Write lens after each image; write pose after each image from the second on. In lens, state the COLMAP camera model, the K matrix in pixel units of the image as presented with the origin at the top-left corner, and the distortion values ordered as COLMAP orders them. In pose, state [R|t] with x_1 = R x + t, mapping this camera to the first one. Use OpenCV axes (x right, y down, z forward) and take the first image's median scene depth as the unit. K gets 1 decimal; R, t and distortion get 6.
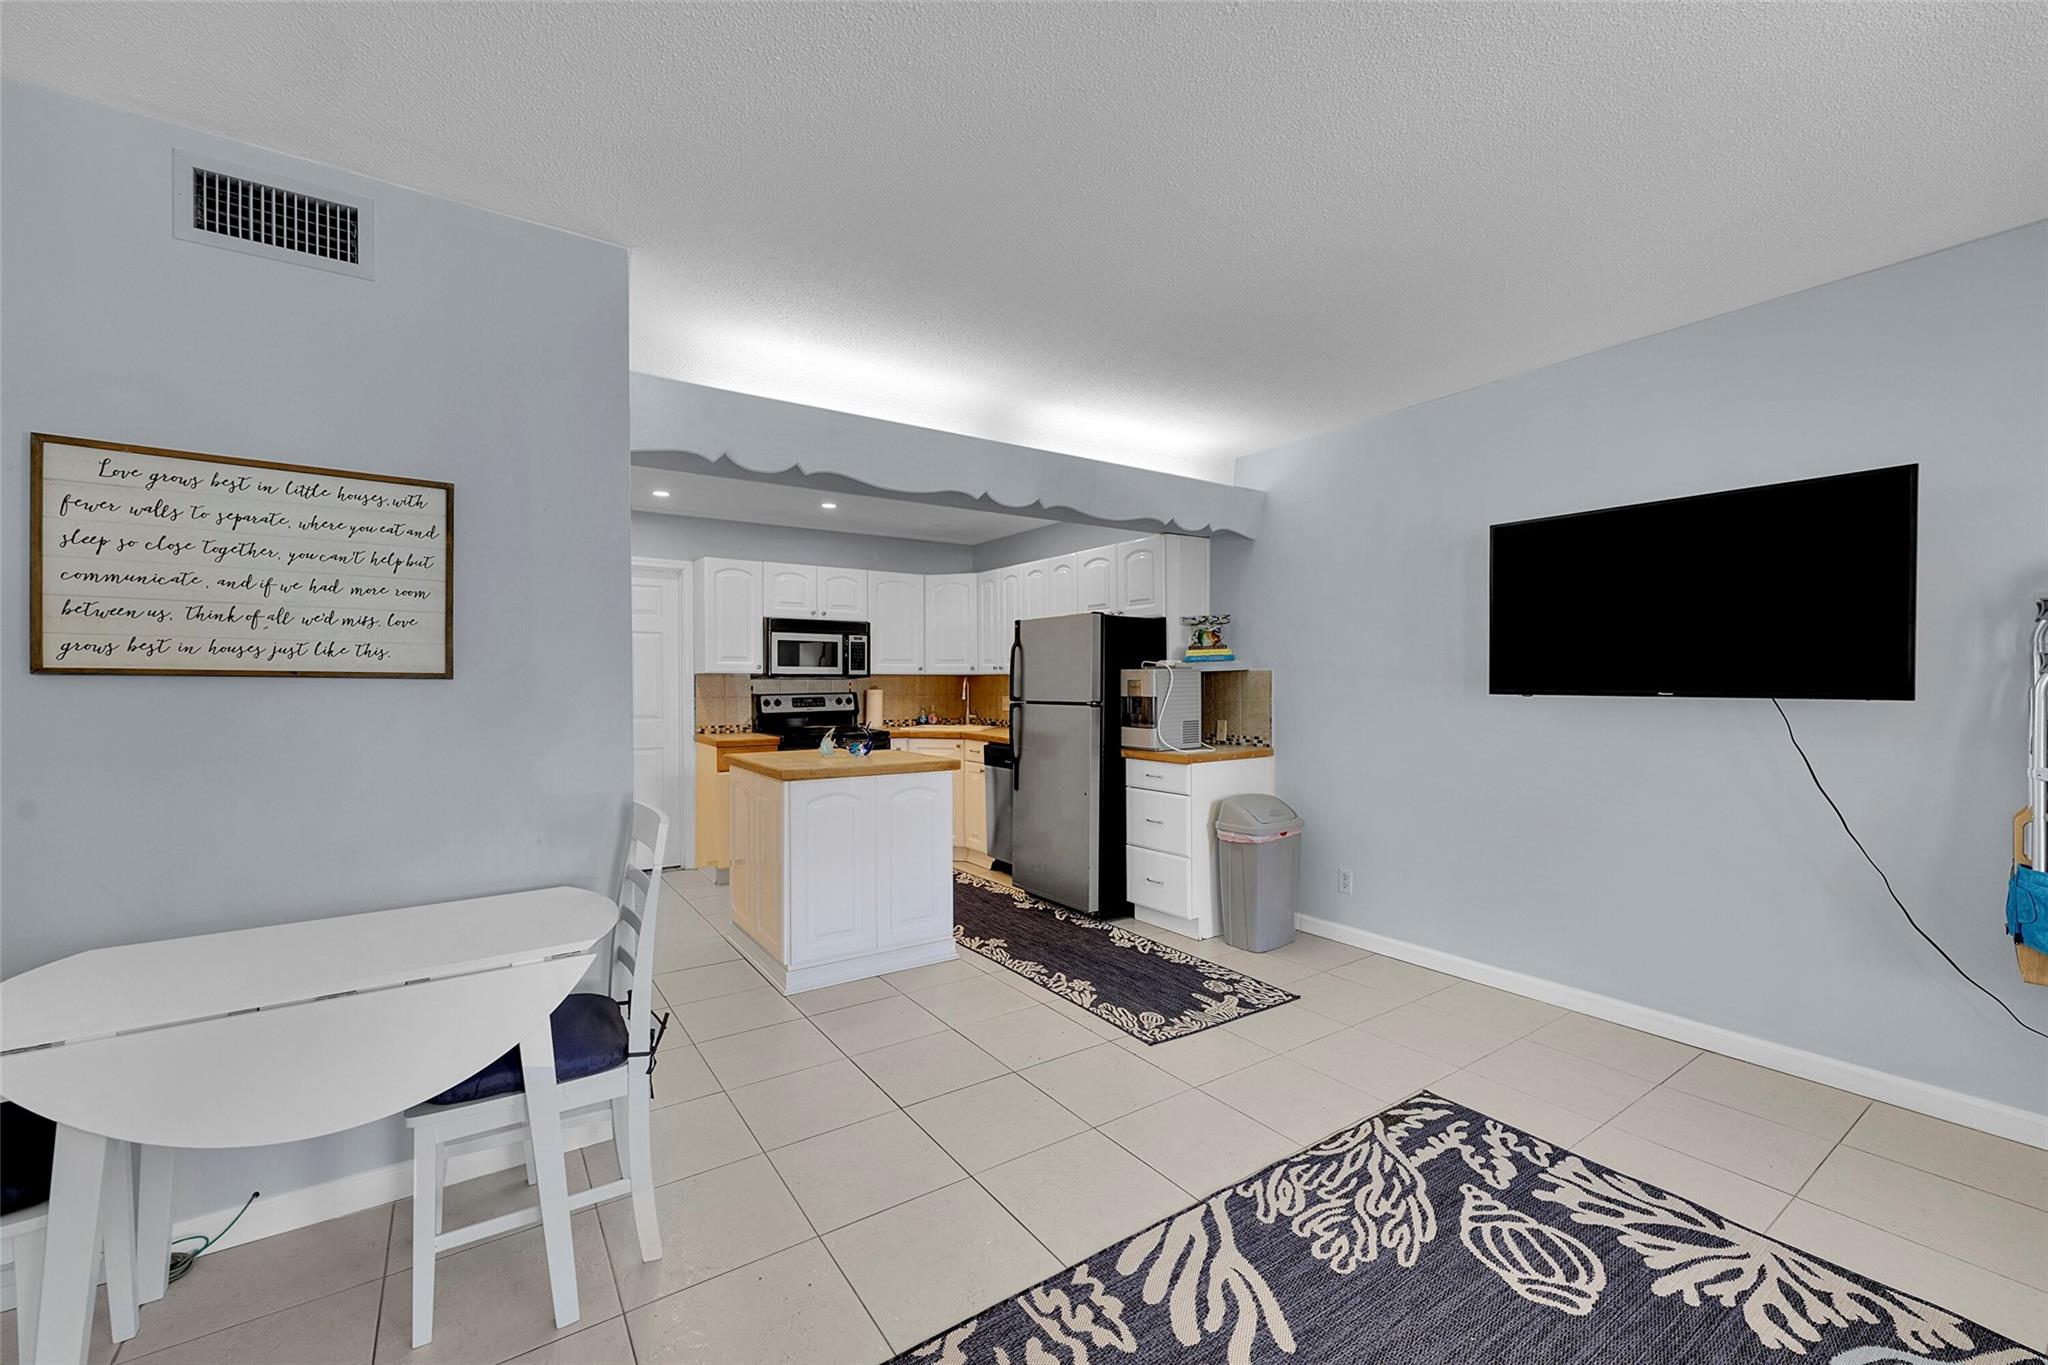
lens RADIAL K [[818.6, 0, 1020.4], [0, 818.6, 688.7], [0, 0, 1]] dist [-0.000703, 0.000170]
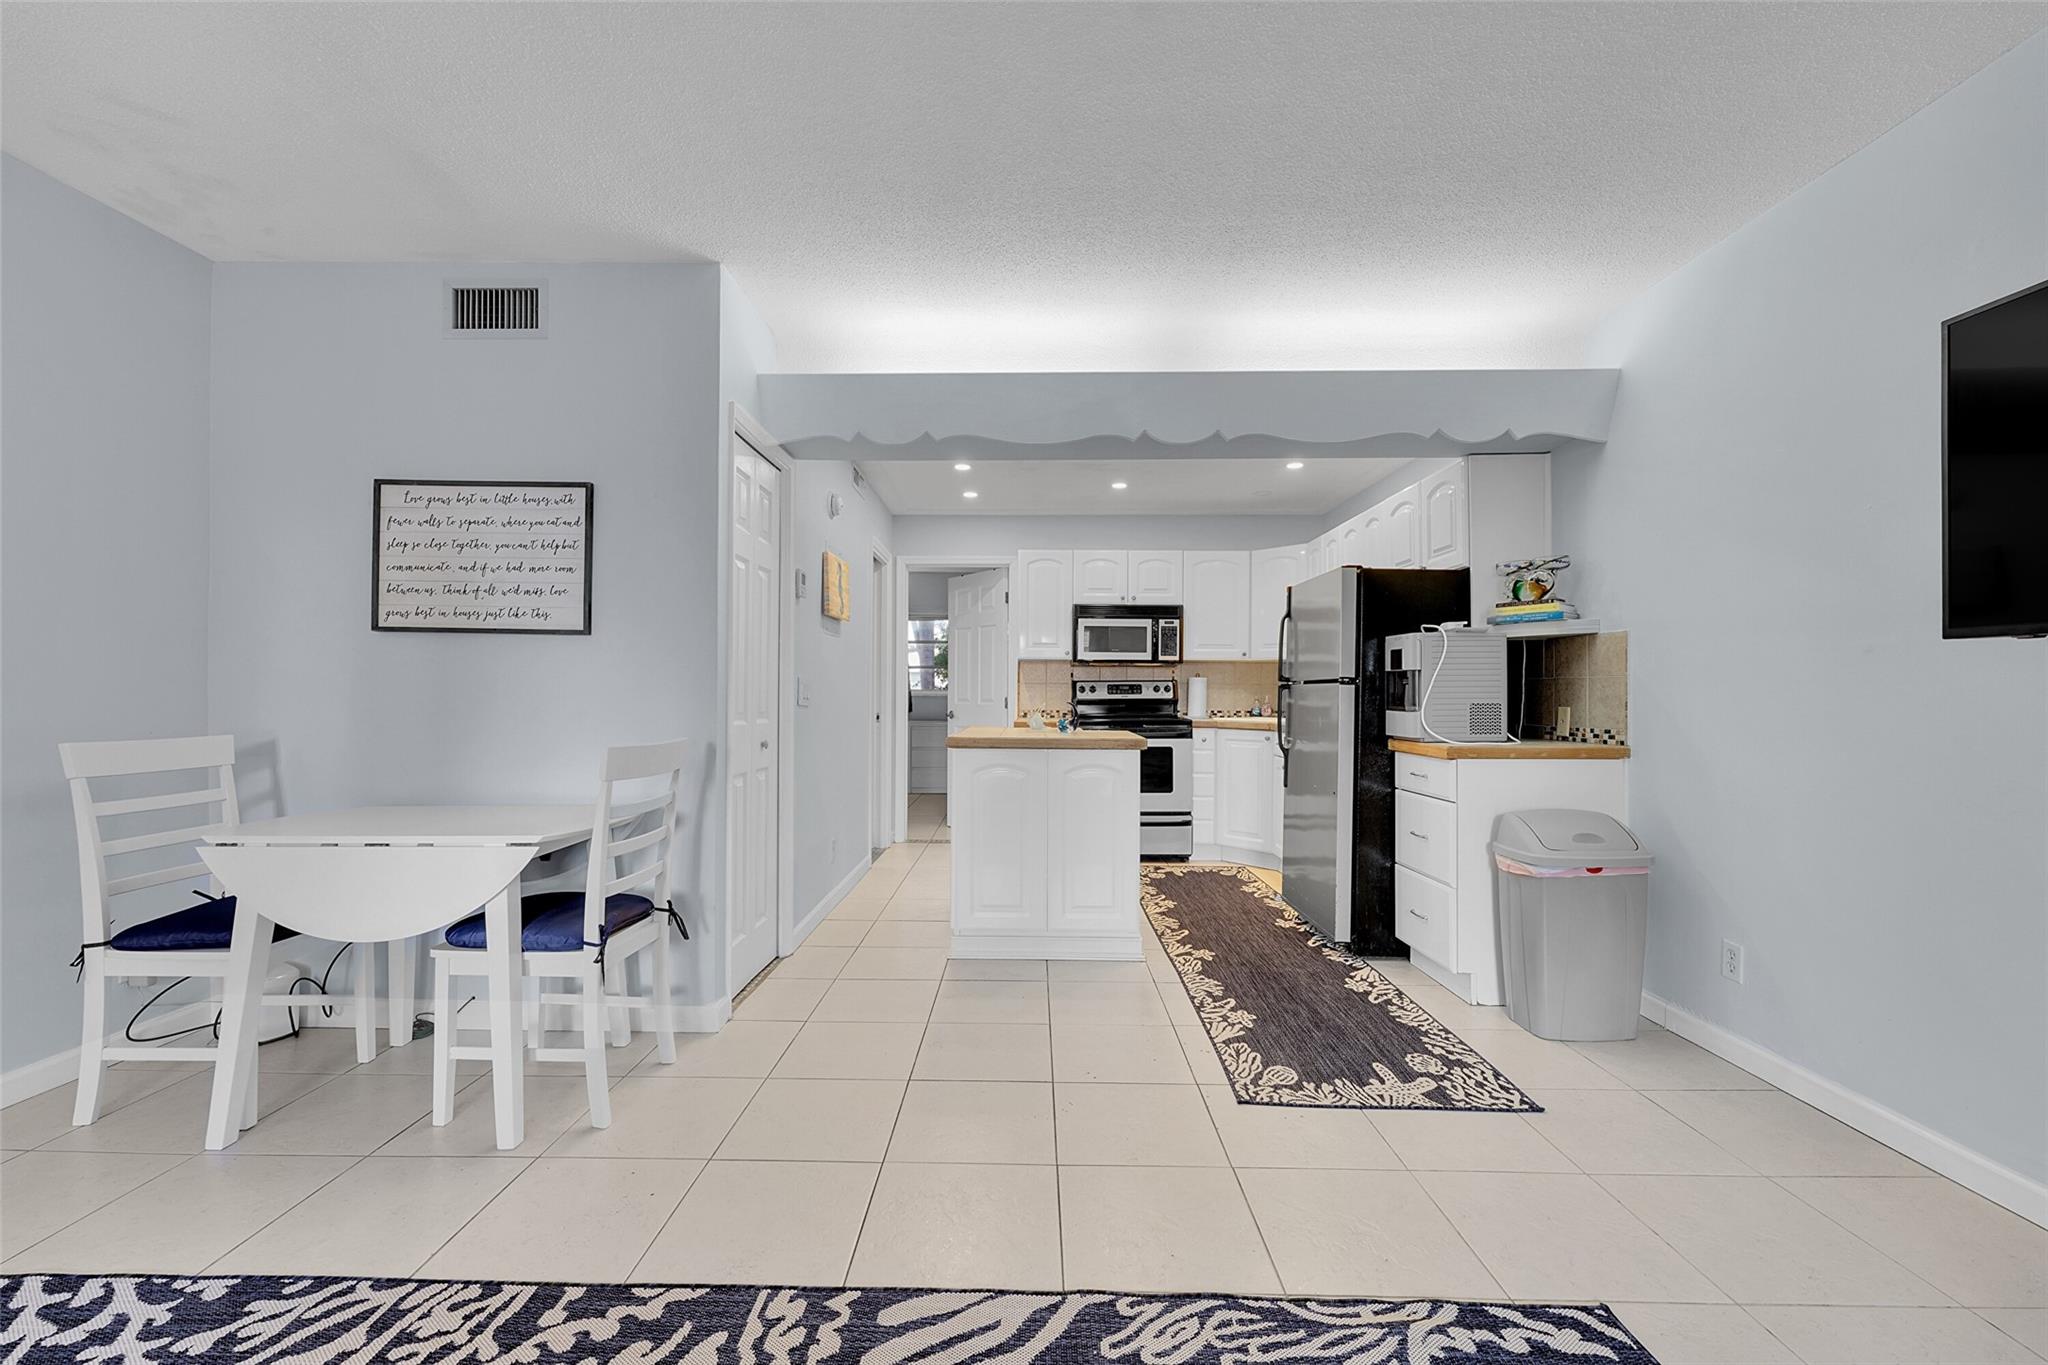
lens RADIAL K [[818.6, 0, 1021.3], [0, 818.6, 691.7], [0, 0, 1]] dist [-0.000703, 0.000170]
pose [[0.817780, 0.005302, -0.575507, 0.506611], [-0.011122, 0.999916, -0.006593, 0.066565], [0.575424, 0.011792, 0.817770, 0.292843]]
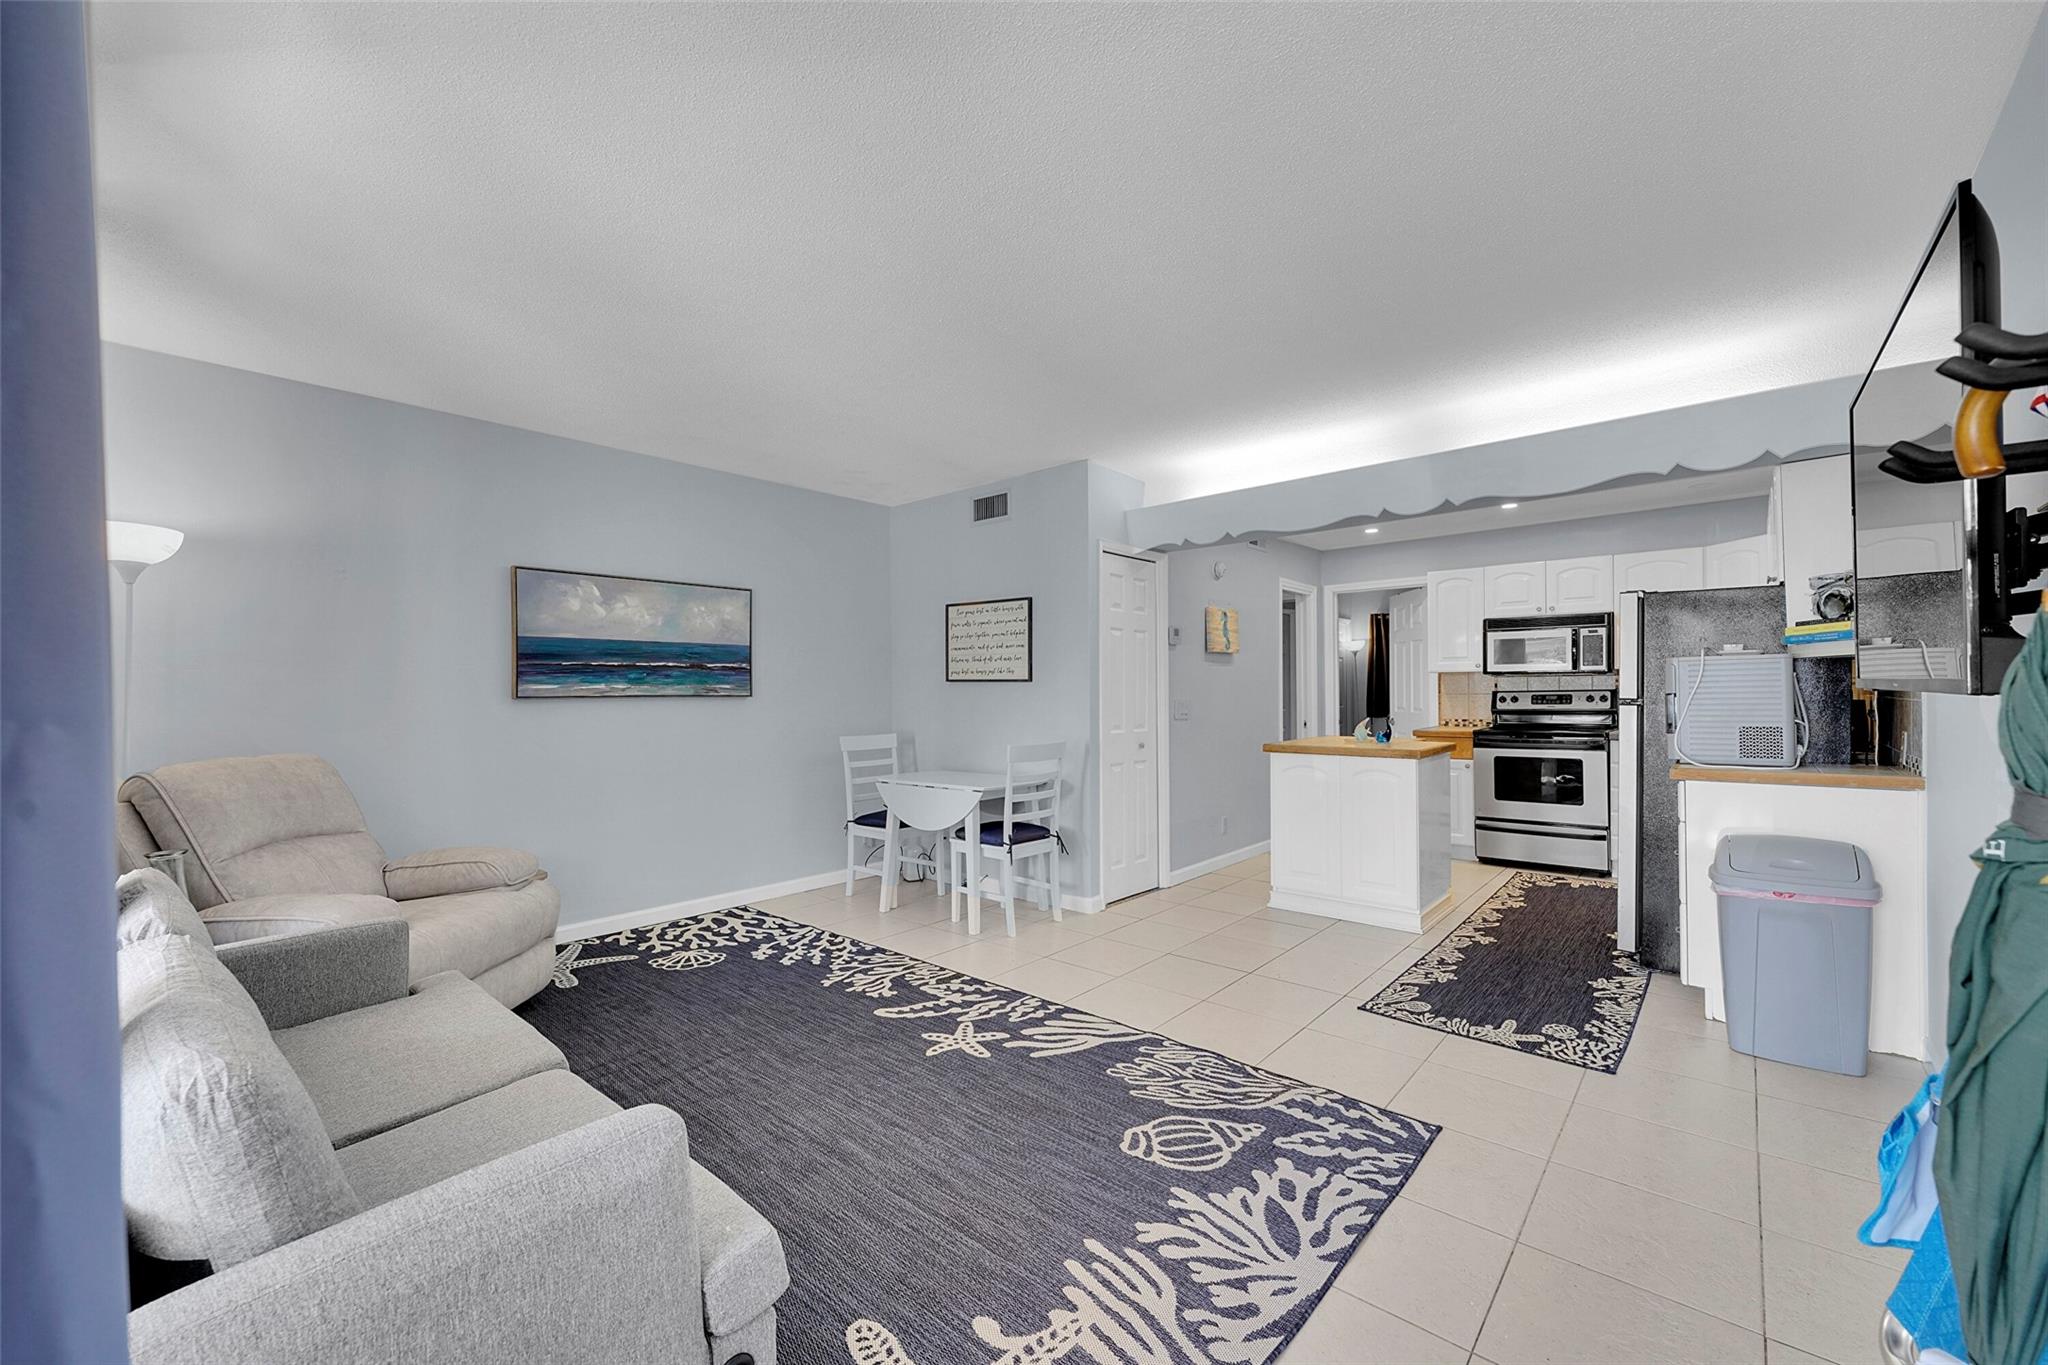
lens RADIAL K [[818.6, 0, 1019.1], [0, 818.6, 691.8], [0, 0, 1]] dist [-0.000703, 0.000170]
pose [[0.247037, 0.001448, -0.969005, 1.298471], [0.001891, 0.999996, 0.001976, 0.010179], [0.969004, -0.002321, 0.247033, 0.341151]]
